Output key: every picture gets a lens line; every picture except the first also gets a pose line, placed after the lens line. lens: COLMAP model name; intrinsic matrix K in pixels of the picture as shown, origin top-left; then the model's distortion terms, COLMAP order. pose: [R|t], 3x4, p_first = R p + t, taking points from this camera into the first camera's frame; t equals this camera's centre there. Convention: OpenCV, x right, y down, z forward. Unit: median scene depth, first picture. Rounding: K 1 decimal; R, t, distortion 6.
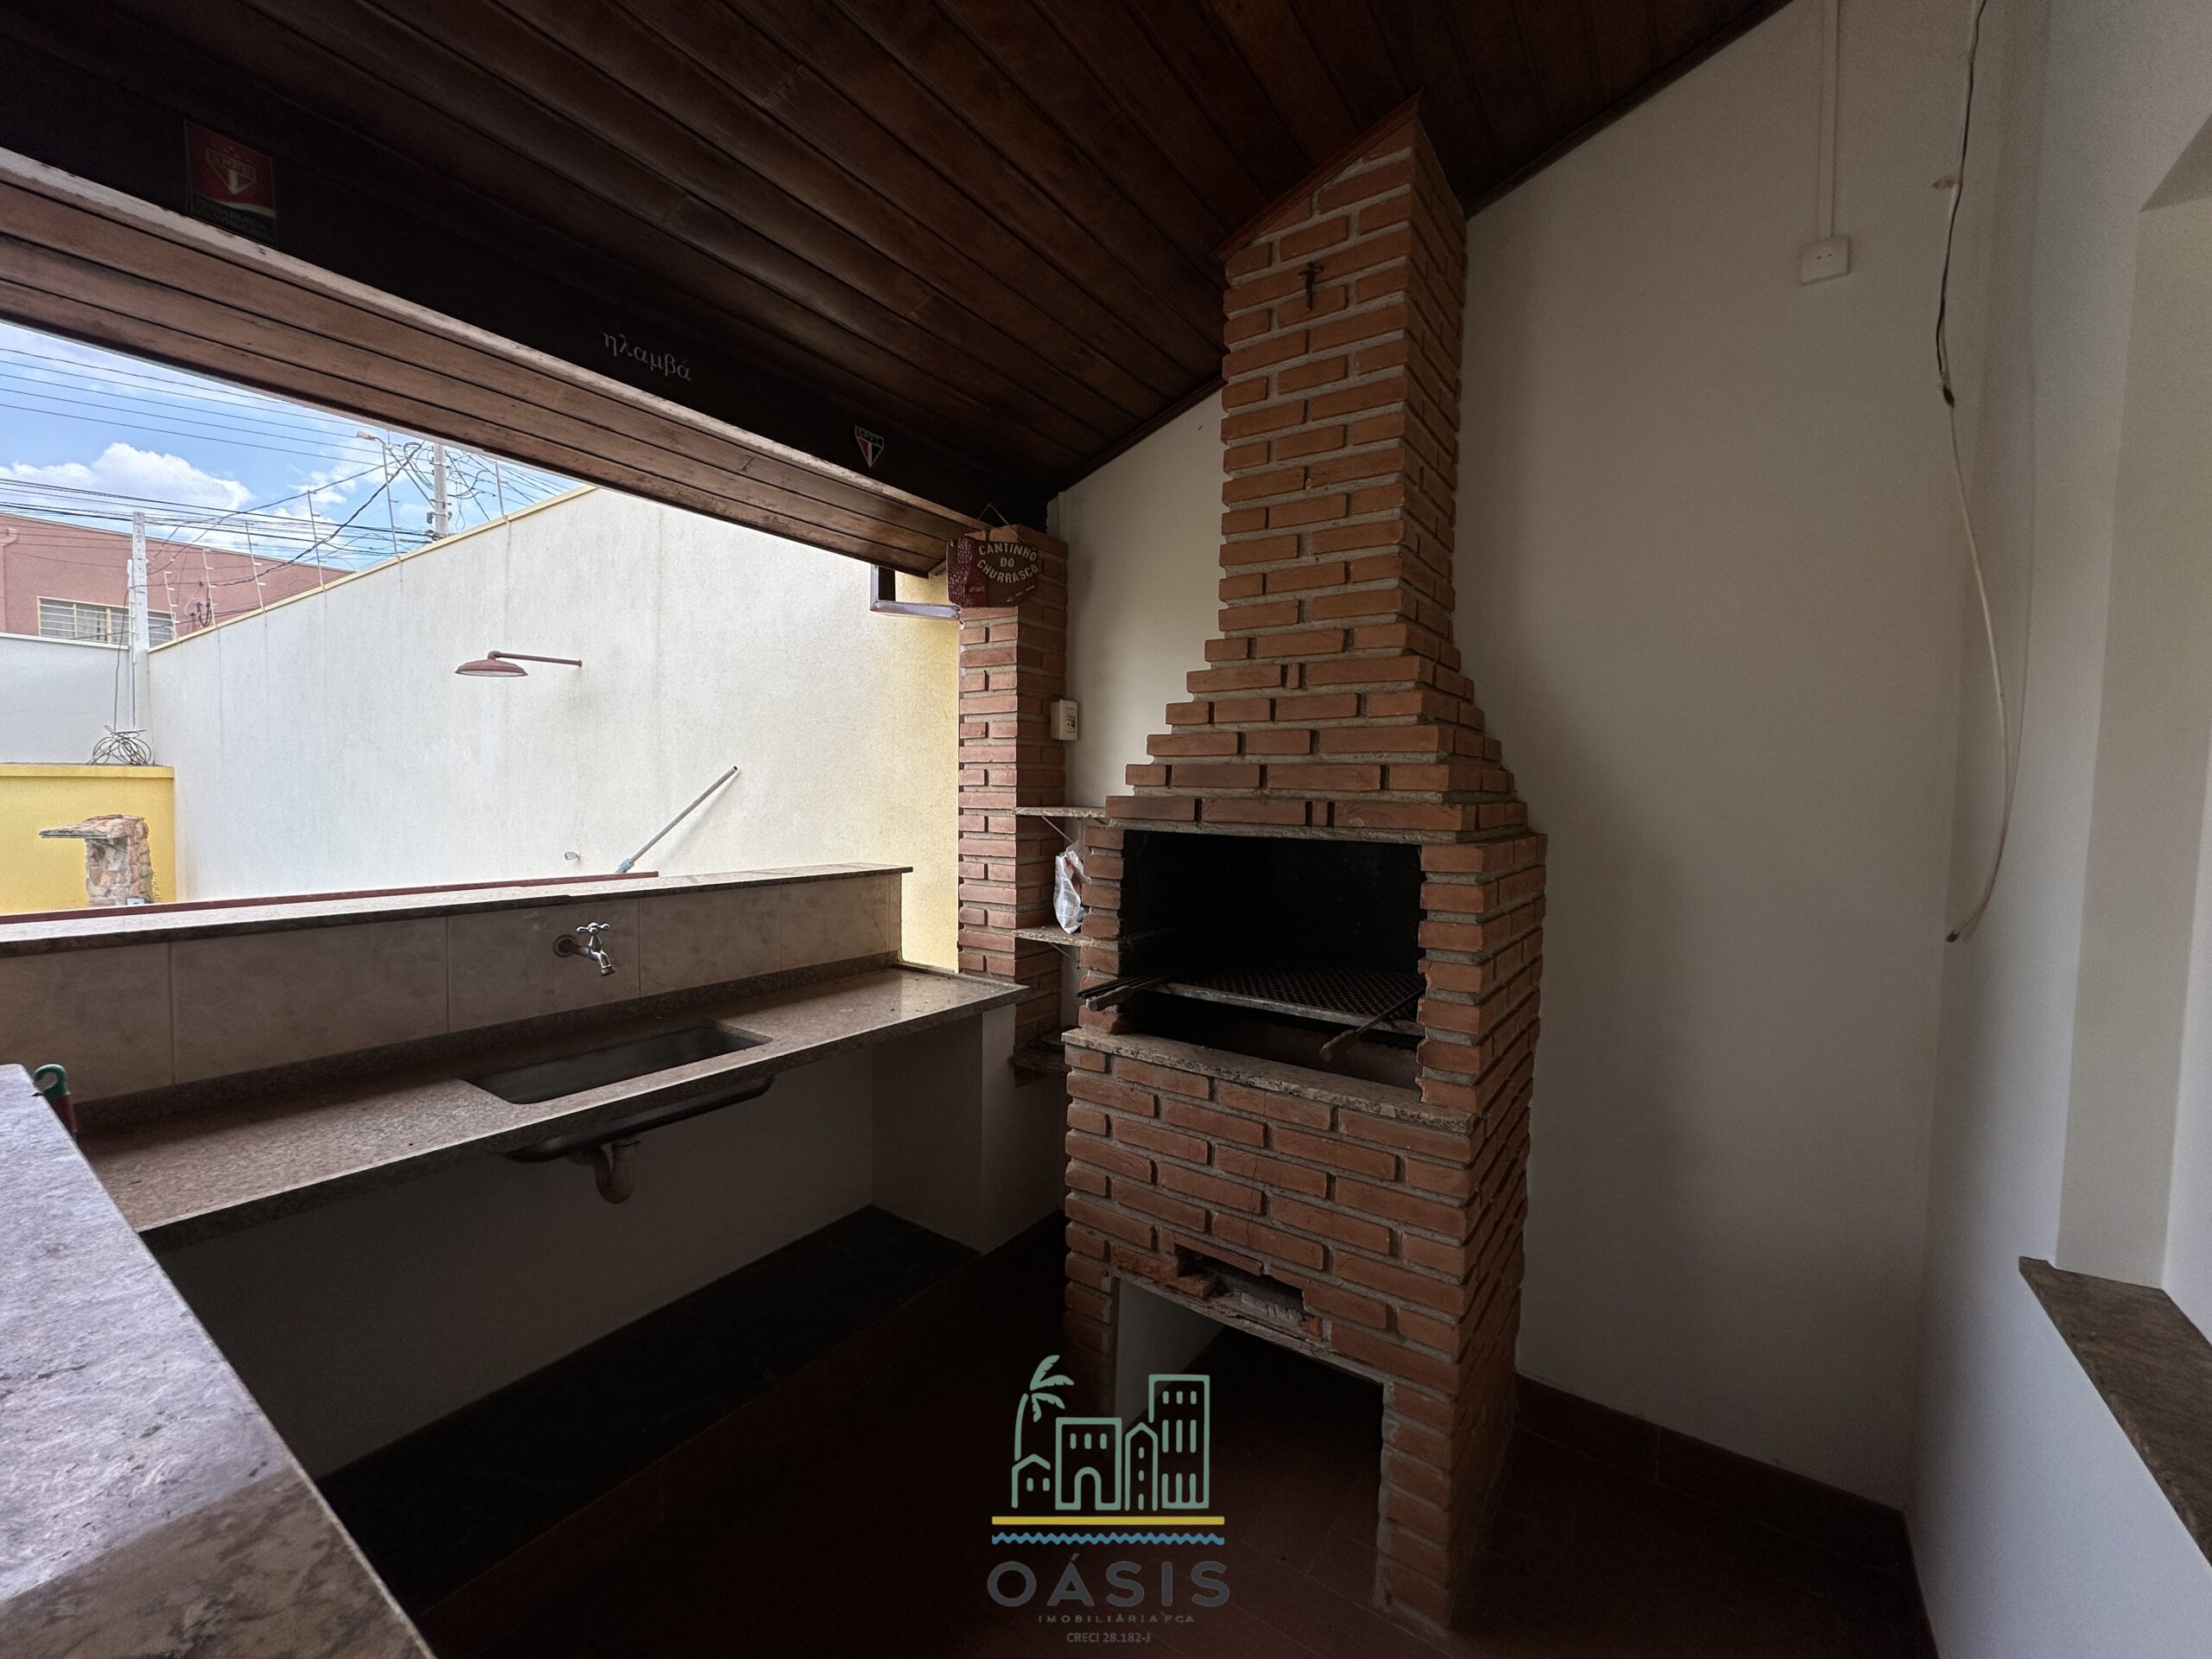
lens RADIAL K [[884.3, 0, 1107.0], [0, 884.3, 842.6], [0, 0, 1]] dist [-0.000078, -0.000024]
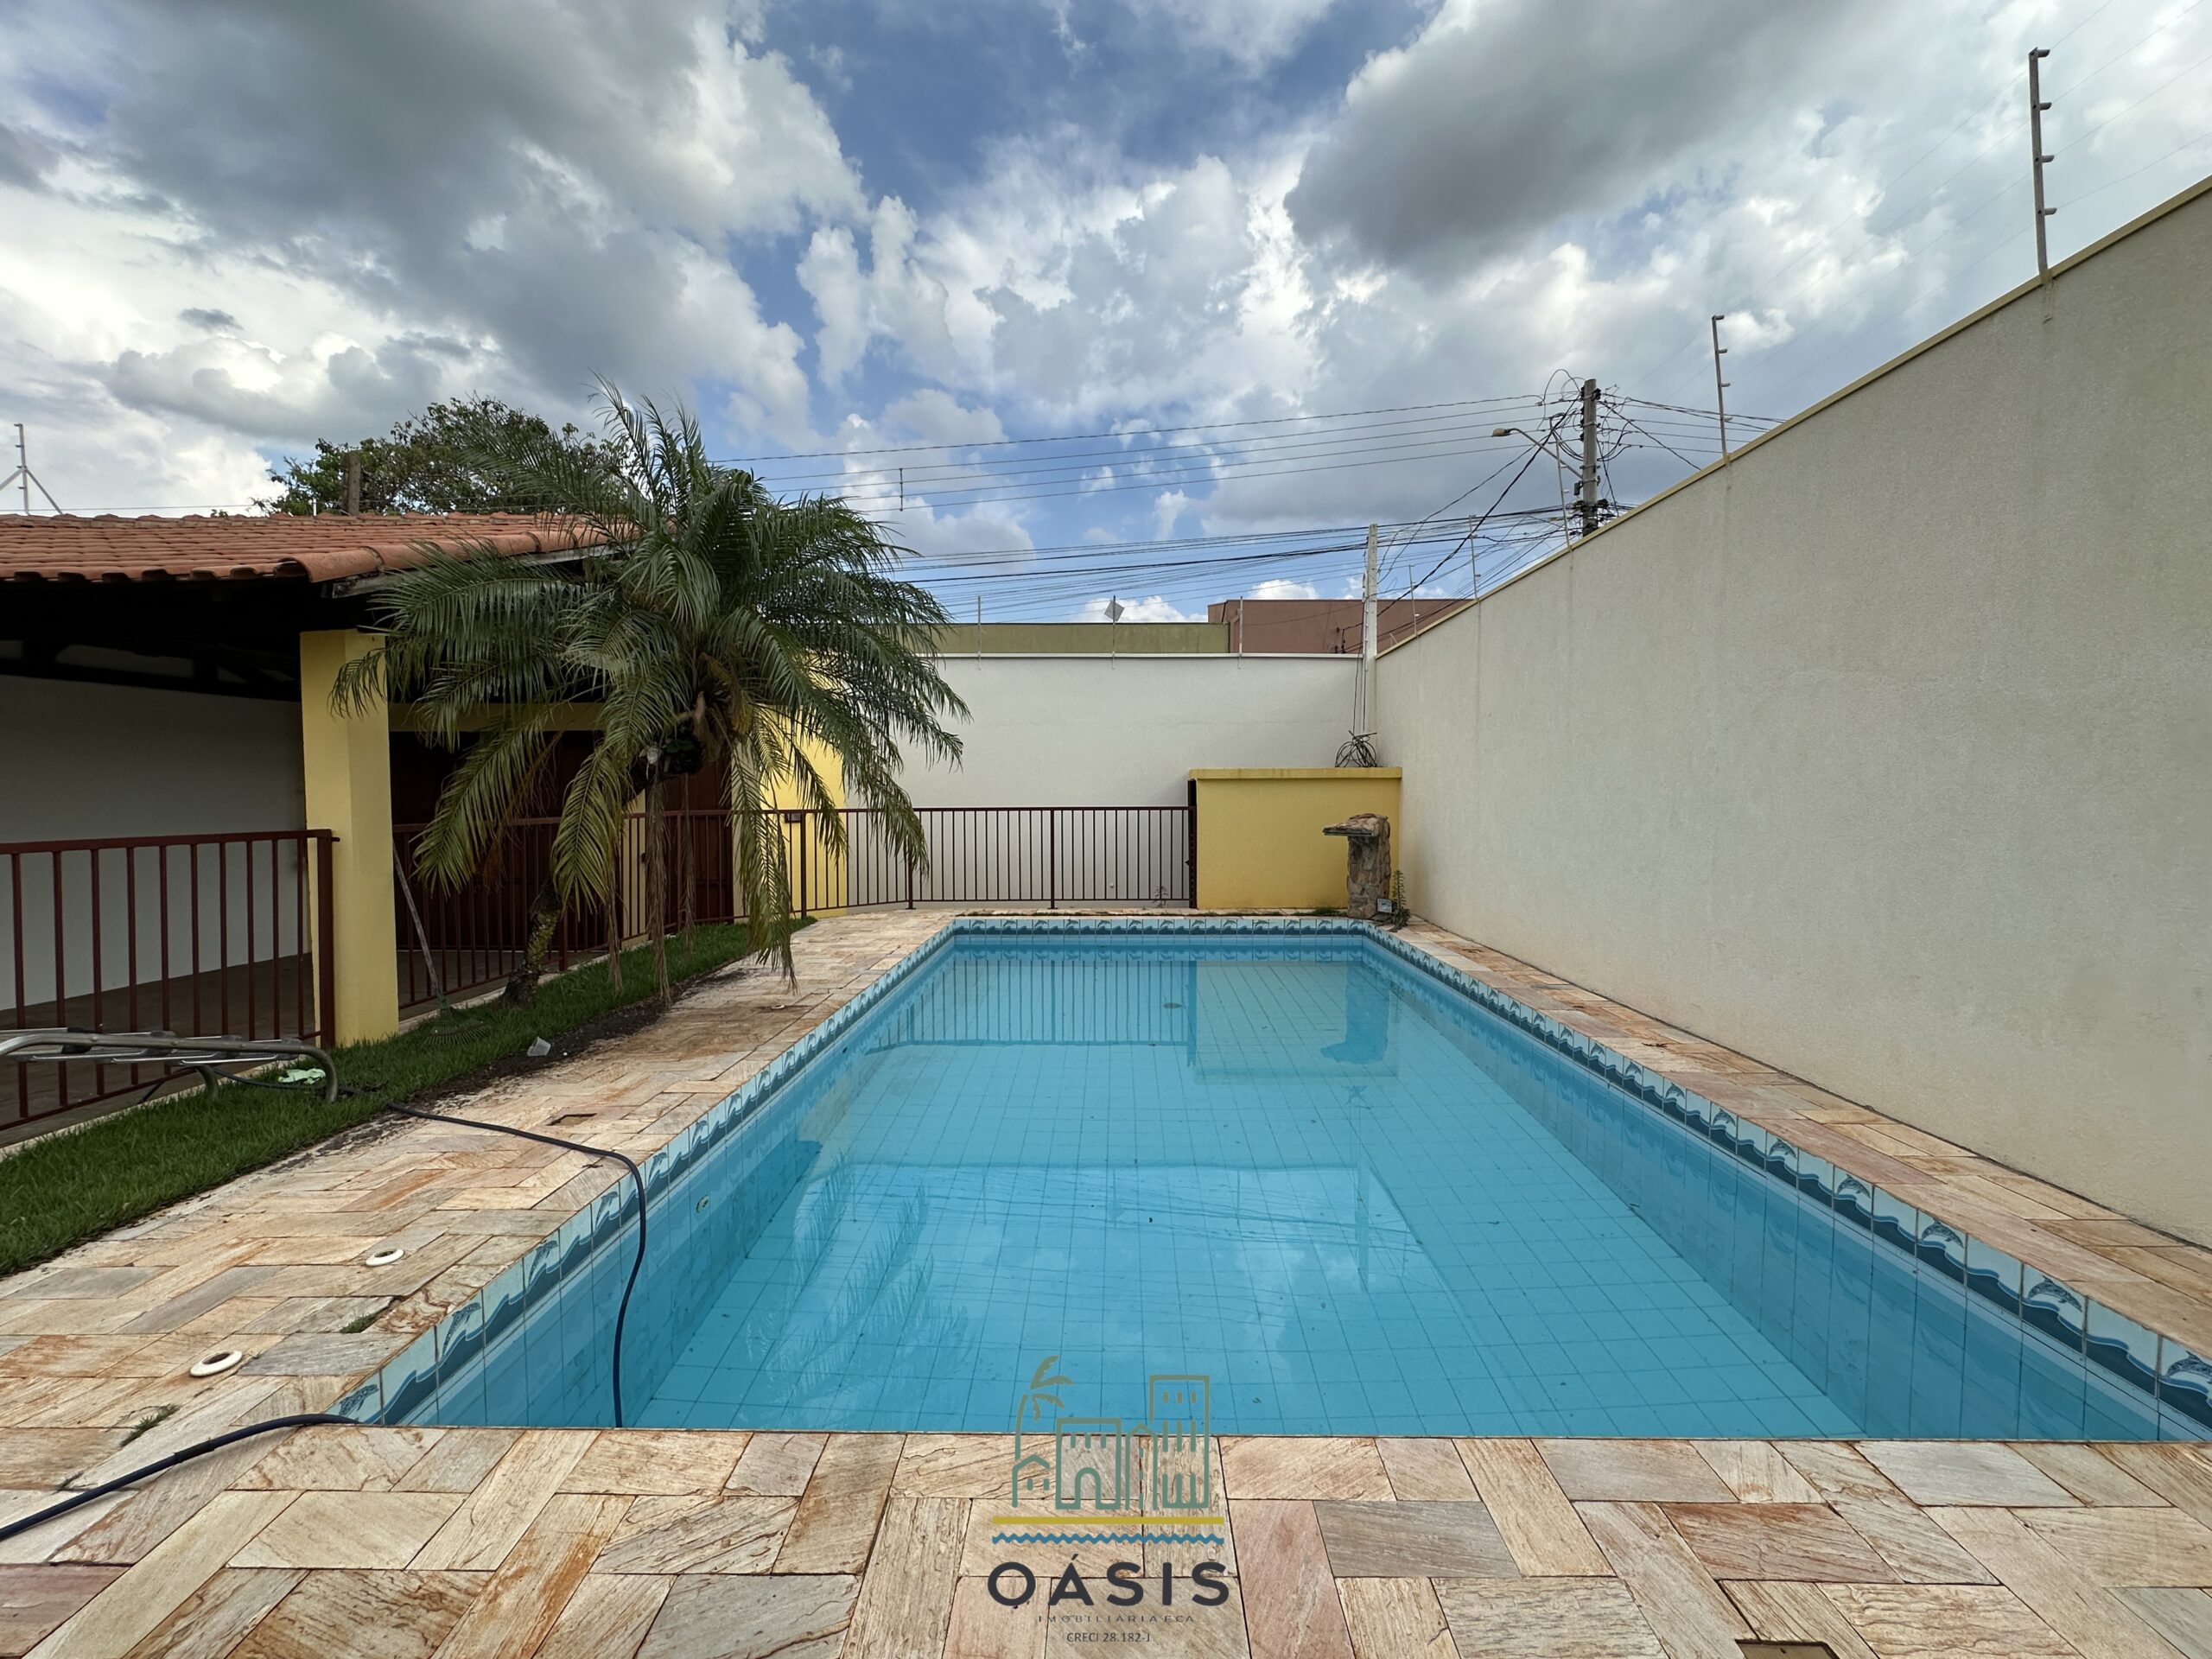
lens RADIAL K [[884.3, 0, 1102.7], [0, 884.3, 811.3], [0, 0, 1]] dist [-0.000078, -0.000024]
pose [[0.553253, 0.015862, -0.832862, -0.399495], [-0.047855, 0.998773, -0.012767, -0.006169], [0.831637, 0.046920, 0.553333, 0.164209]]
